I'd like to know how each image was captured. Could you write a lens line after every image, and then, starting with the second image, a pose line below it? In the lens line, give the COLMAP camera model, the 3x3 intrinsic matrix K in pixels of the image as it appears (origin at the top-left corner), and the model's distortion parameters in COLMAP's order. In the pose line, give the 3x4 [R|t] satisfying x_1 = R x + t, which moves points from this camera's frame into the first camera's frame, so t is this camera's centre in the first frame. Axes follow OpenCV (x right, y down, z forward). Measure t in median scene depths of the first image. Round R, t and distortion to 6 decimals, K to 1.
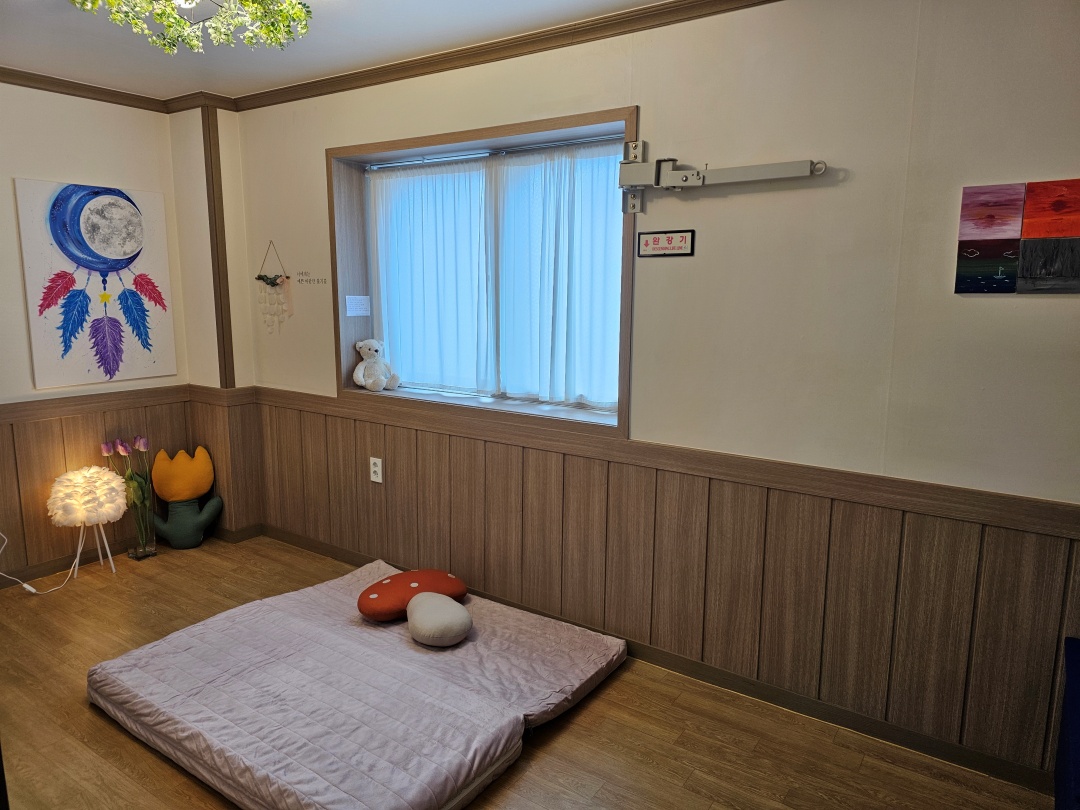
lens RADIAL K [[748.4, 0, 534.8], [0, 748.4, 396.0], [0, 0, 1]] dist [0.078415, -0.037729]
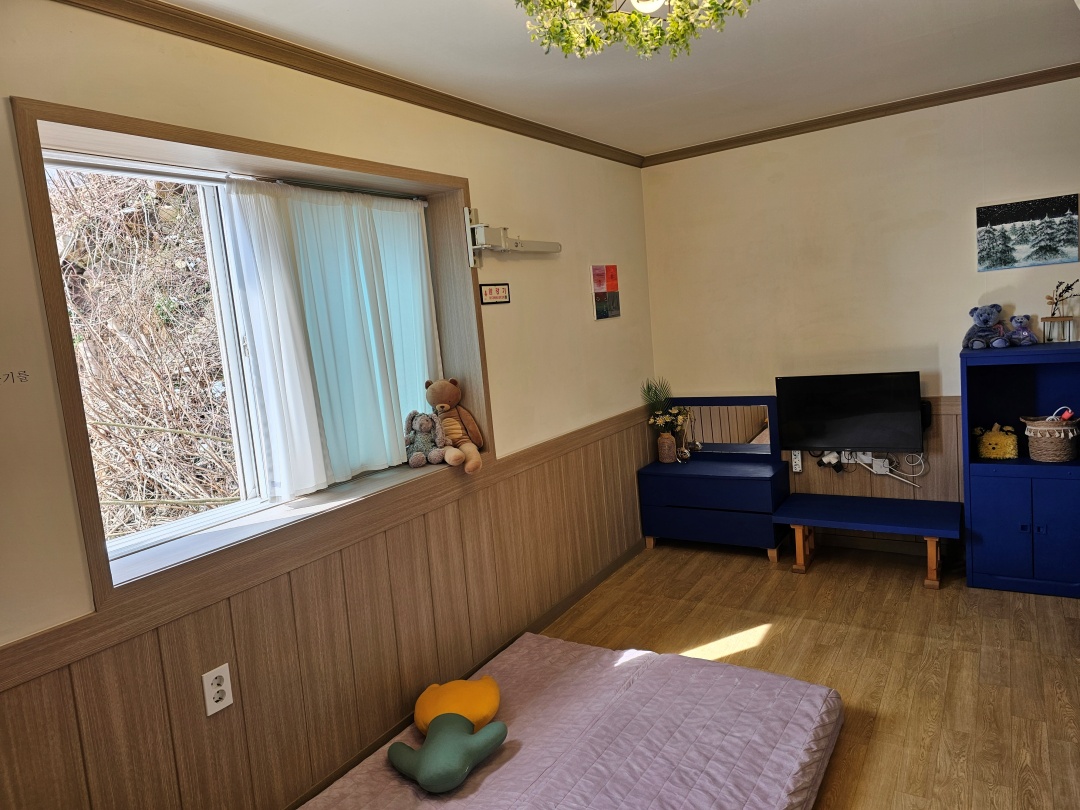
lens RADIAL K [[748.4, 0, 534.8], [0, 748.4, 396.0], [0, 0, 1]] dist [0.078415, -0.037729]
pose [[-0.070151, -0.100592, 0.992452, -1.055806], [0.251906, 0.960871, 0.115197, -0.162329], [-0.965206, 0.258085, -0.042066, 1.009858]]
